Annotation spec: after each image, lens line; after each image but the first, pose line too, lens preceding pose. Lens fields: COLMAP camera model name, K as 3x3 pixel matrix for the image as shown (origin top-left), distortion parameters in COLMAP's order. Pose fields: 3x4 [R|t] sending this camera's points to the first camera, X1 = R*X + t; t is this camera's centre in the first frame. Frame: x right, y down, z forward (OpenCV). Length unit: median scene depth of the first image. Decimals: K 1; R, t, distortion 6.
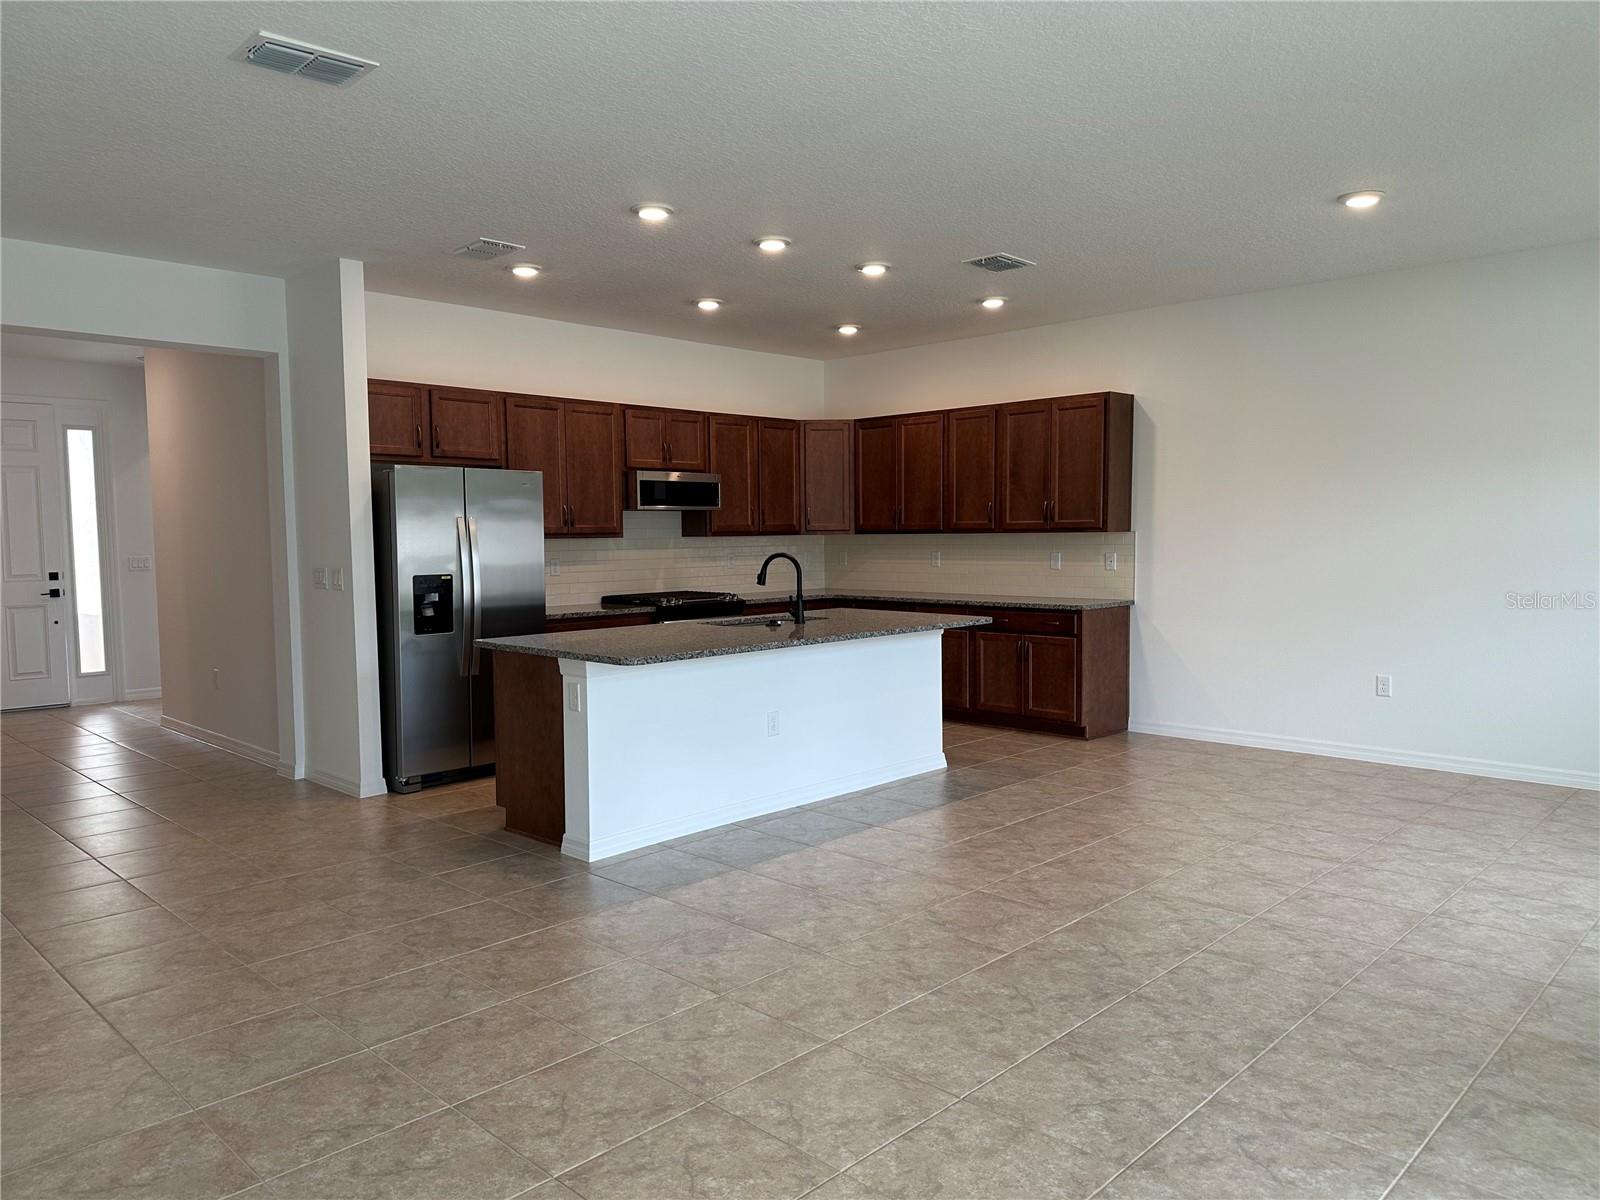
lens RADIAL K [[1108.2, 0, 796.8], [0, 1108.2, 623.2], [0, 0, 1]] dist [0.048429, -0.050076]
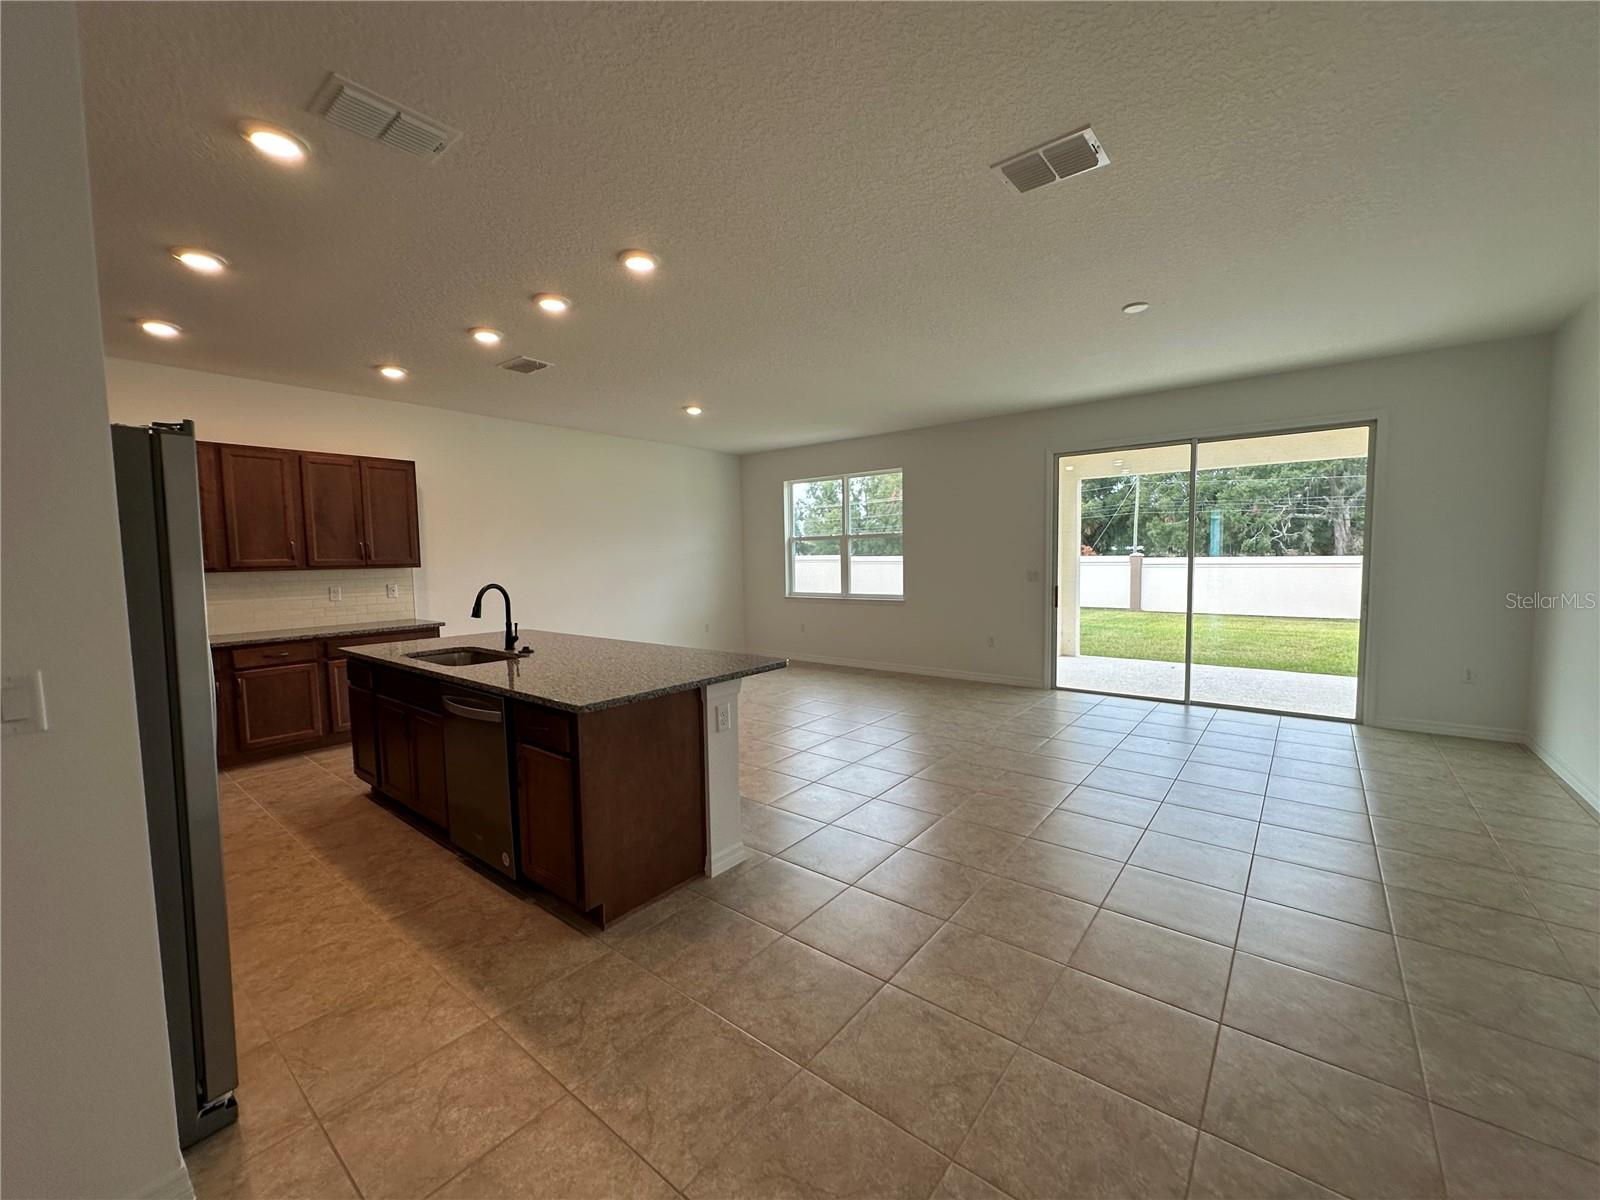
lens RADIAL K [[638.5, 0, 798.0], [0, 638.5, 601.3], [0, 0, 1]] dist [0.001503, -0.000927]
pose [[-0.090471, -0.064072, 0.993836, -0.531131], [0.102733, 0.992004, 0.073305, -0.052509], [-0.990586, 0.108732, -0.083165, 0.642605]]
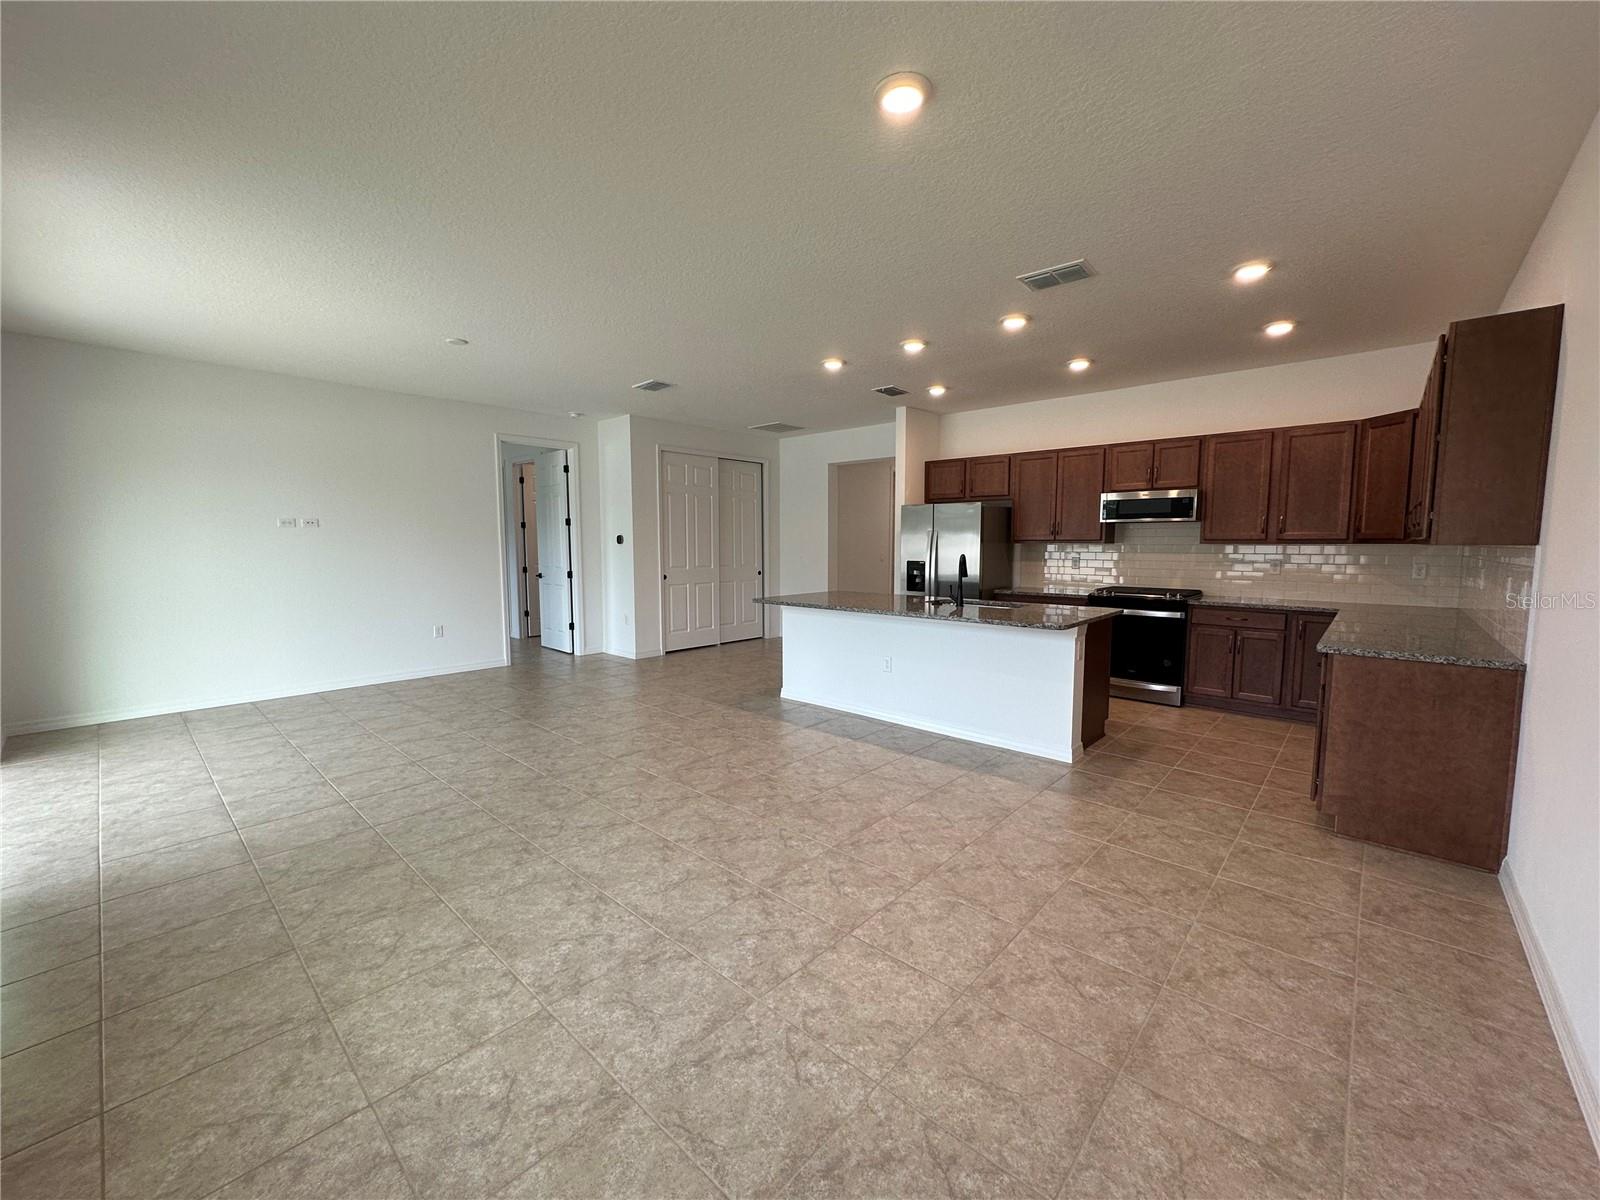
lens RADIAL K [[638.5, 0, 803.9], [0, 638.5, 606.0], [0, 0, 1]] dist [0.001503, -0.000927]
pose [[0.041122, 0.109173, -0.993172, 0.652730], [-0.085835, 0.990724, 0.105350, -0.055743], [0.995460, 0.080917, 0.050112, 0.641219]]
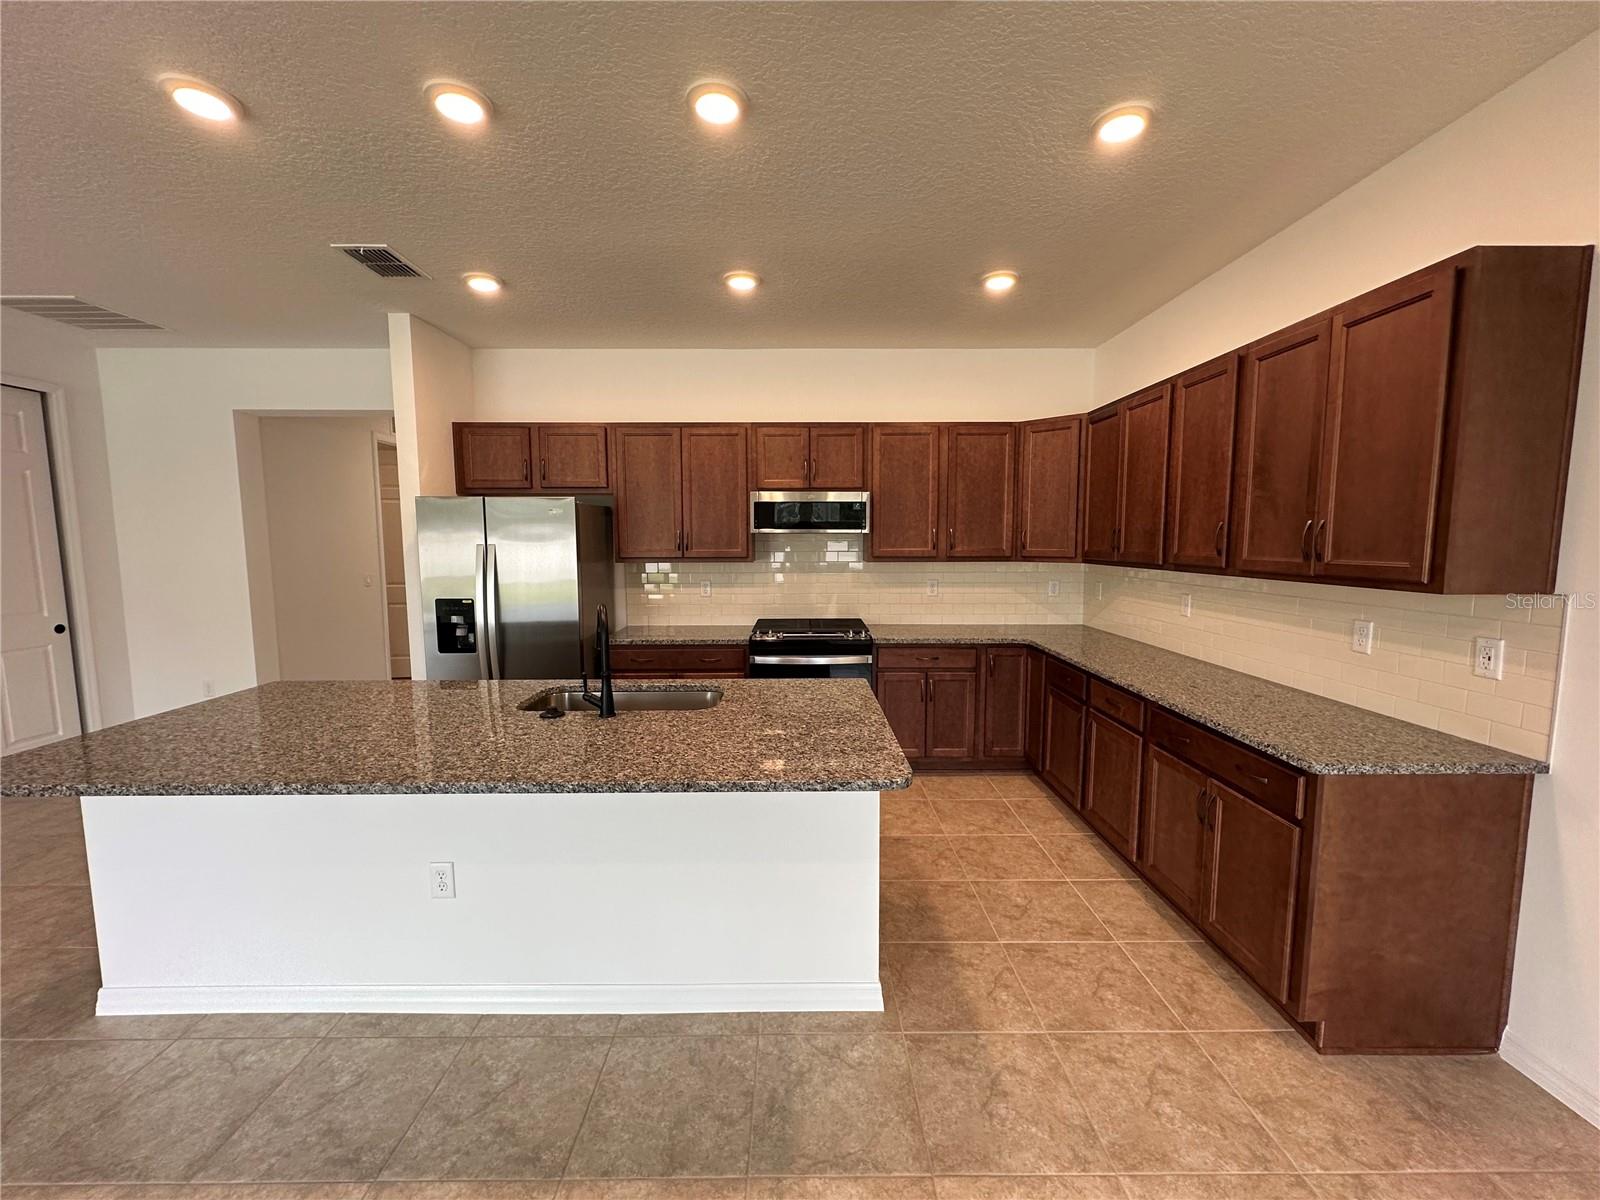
lens RADIAL K [[638.5, 0, 800.0], [0, 638.5, 599.2], [0, 0, 1]] dist [0.001503, -0.000927]
pose [[0.702185, 0.076613, -0.707861, 0.286892], [-0.064421, 0.996952, 0.043997, -0.077041], [0.709074, 0.014707, 0.704980, 0.679655]]
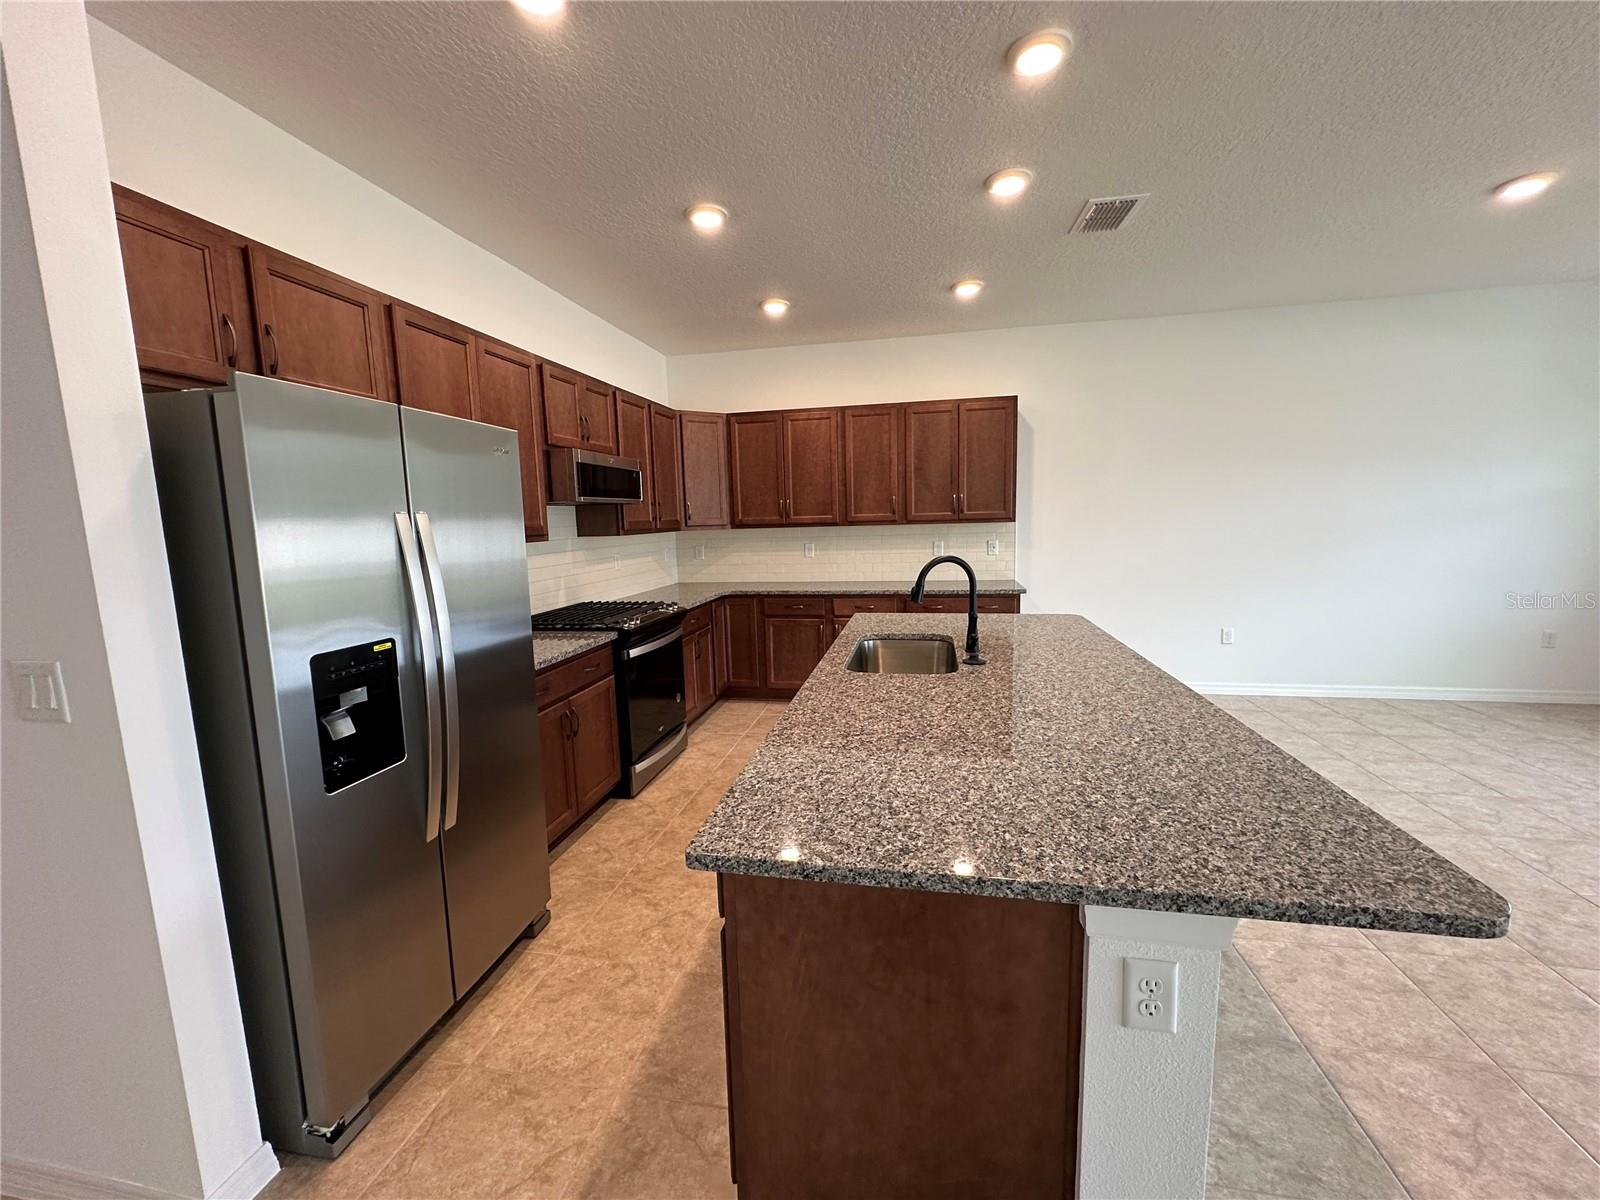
lens RADIAL K [[638.5, 0, 801.6], [0, 638.5, 599.9], [0, 0, 1]] dist [0.001503, -0.000927]
pose [[0.837729, -0.084408, 0.539523, -0.265843], [0.064613, 0.996363, 0.055555, -0.054278], [-0.542250, -0.011680, 0.840136, 0.589237]]
